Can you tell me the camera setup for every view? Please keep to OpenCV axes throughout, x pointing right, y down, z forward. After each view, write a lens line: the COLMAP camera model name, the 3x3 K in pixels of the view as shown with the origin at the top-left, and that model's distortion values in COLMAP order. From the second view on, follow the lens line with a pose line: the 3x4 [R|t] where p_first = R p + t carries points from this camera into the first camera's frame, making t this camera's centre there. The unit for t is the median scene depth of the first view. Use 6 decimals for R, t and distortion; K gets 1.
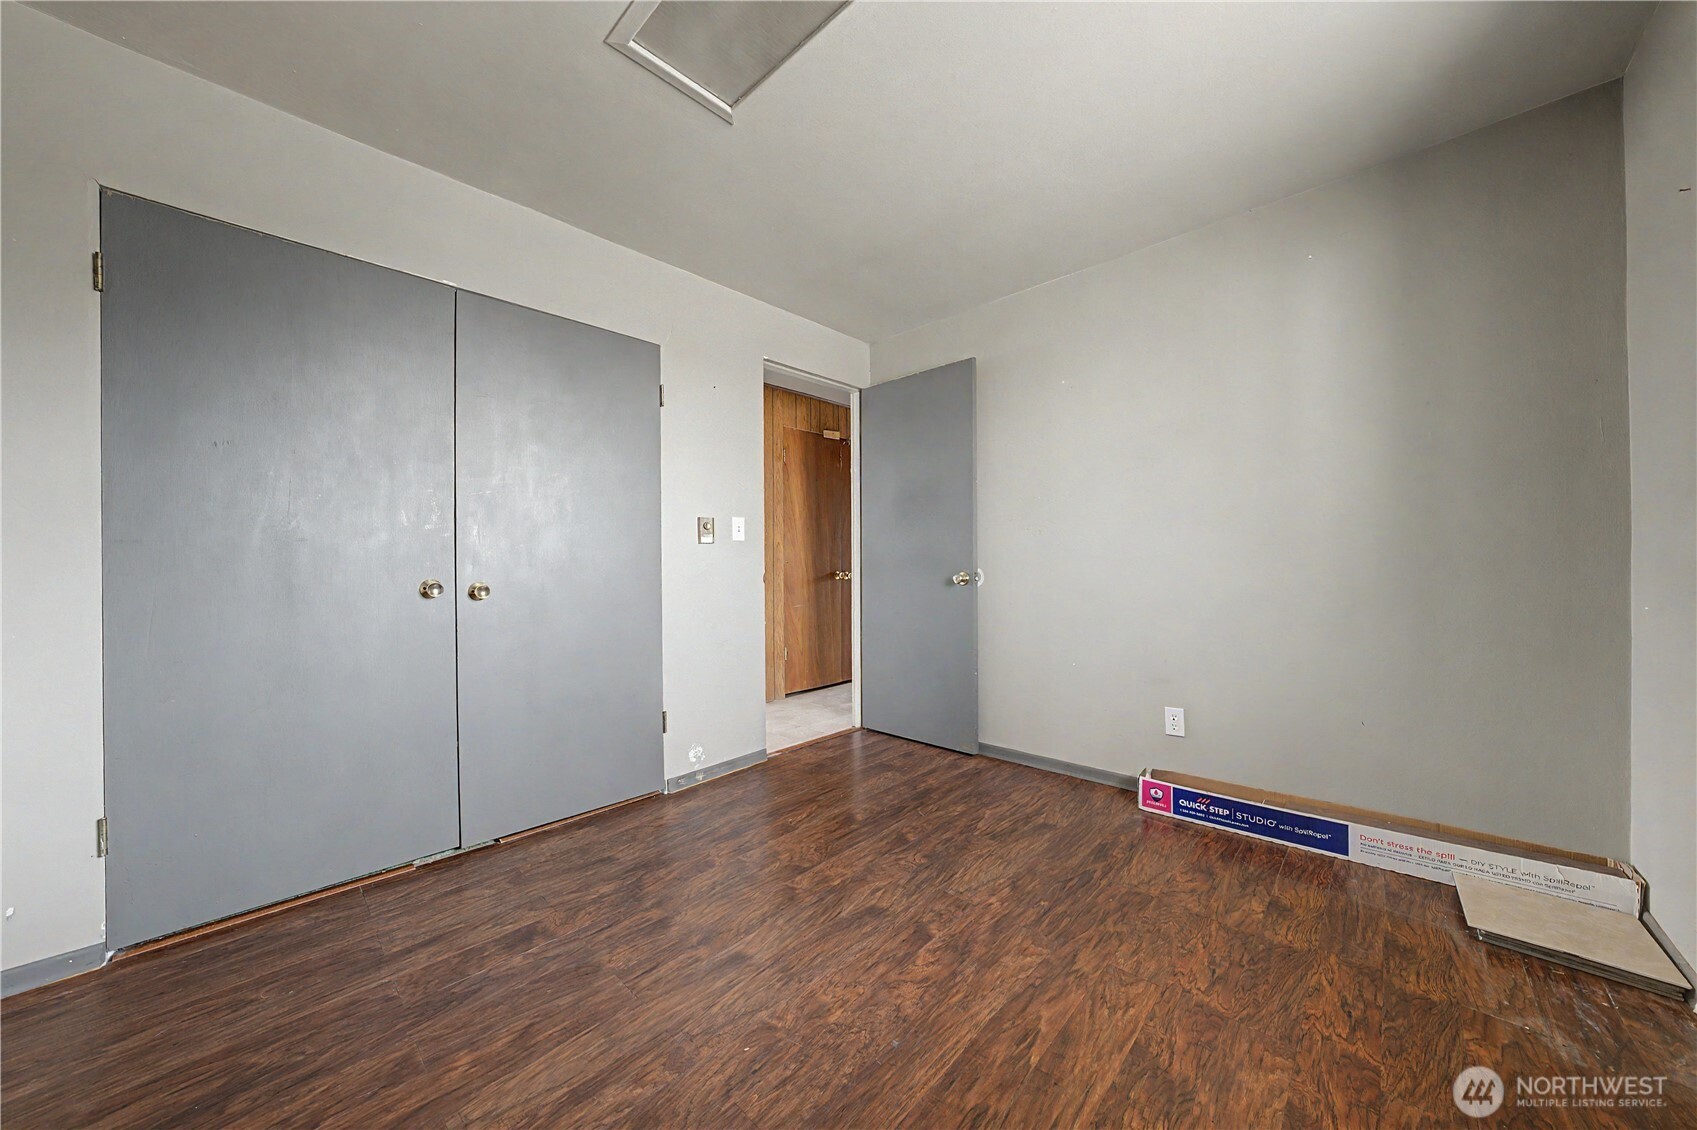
lens RADIAL K [[583.5, 0, 847.6], [0, 583.5, 566.1], [0, 0, 1]] dist [-0.022700, 0.002641]
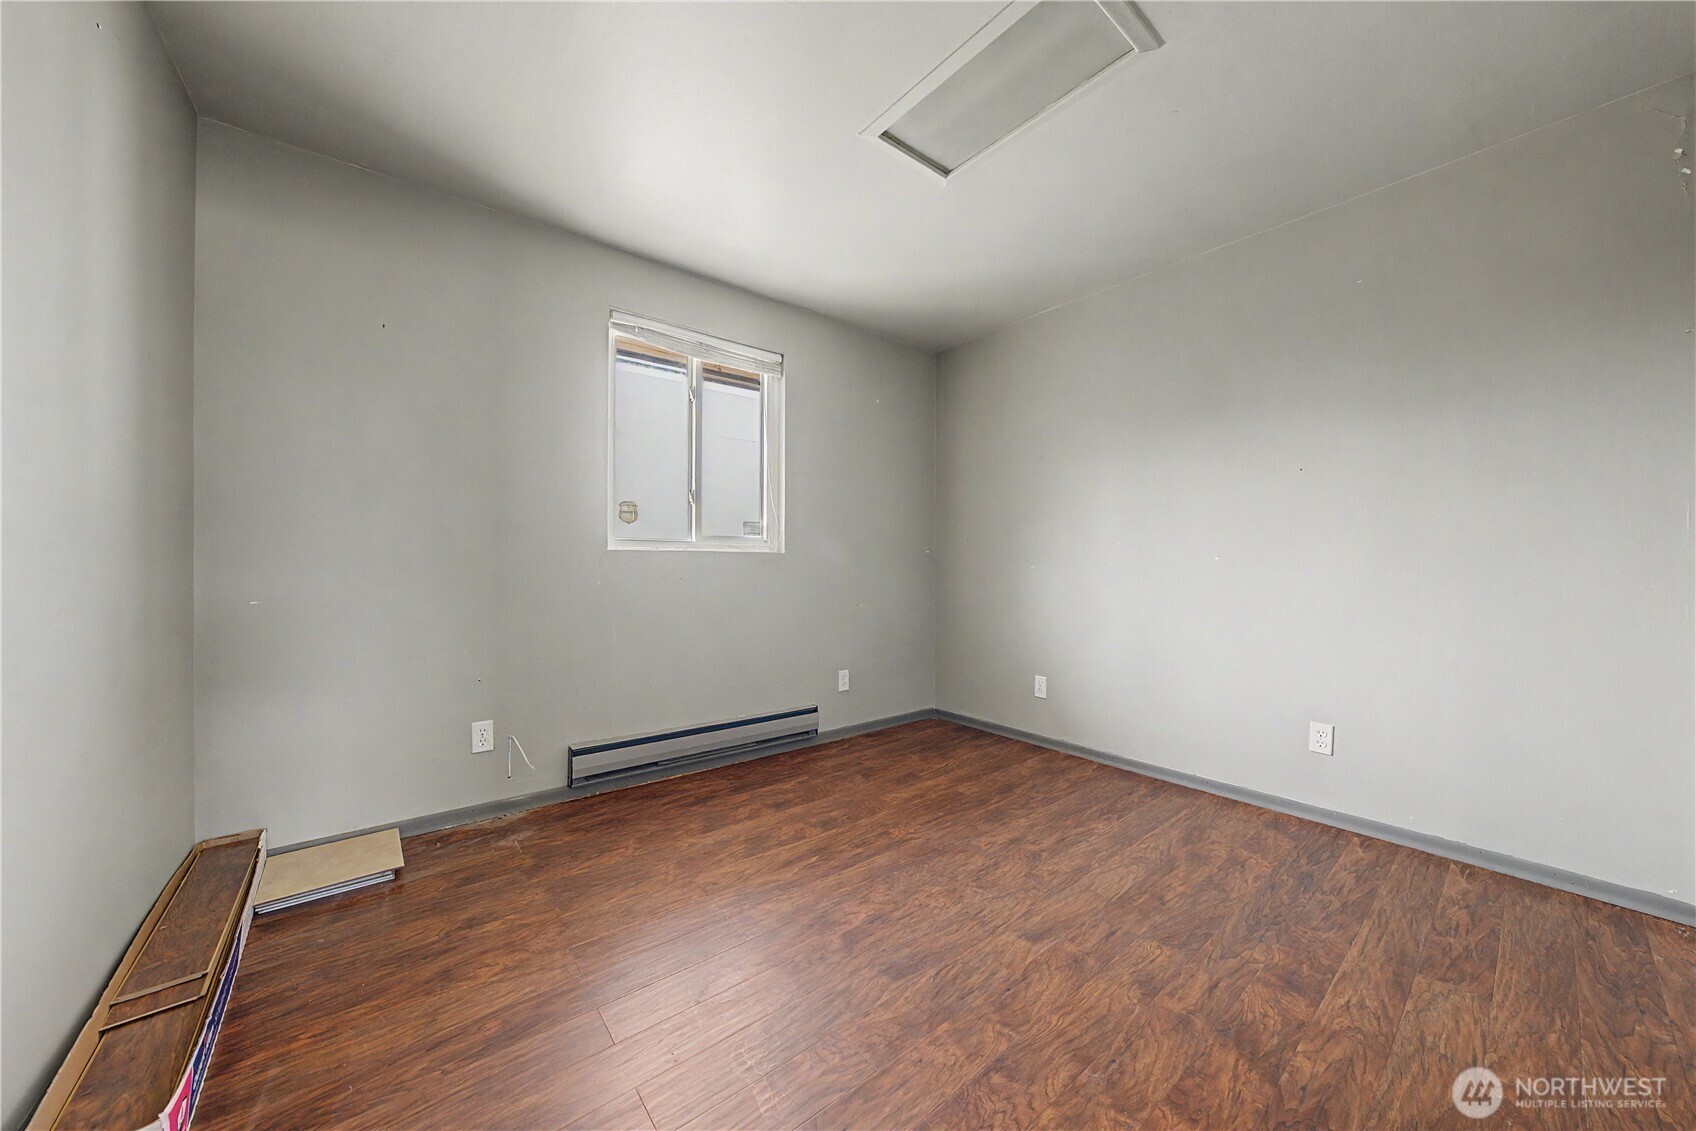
lens RADIAL K [[583.1, 0, 848.3], [0, 583.1, 566.1], [0, 0, 1]] dist [-0.022700, 0.002641]
pose [[-0.991195, 0.005266, 0.132309, -0.001487], [0.005332, 0.999986, 0.000150, 0.000144], [-0.132306, 0.000854, -0.991209, 2.035201]]
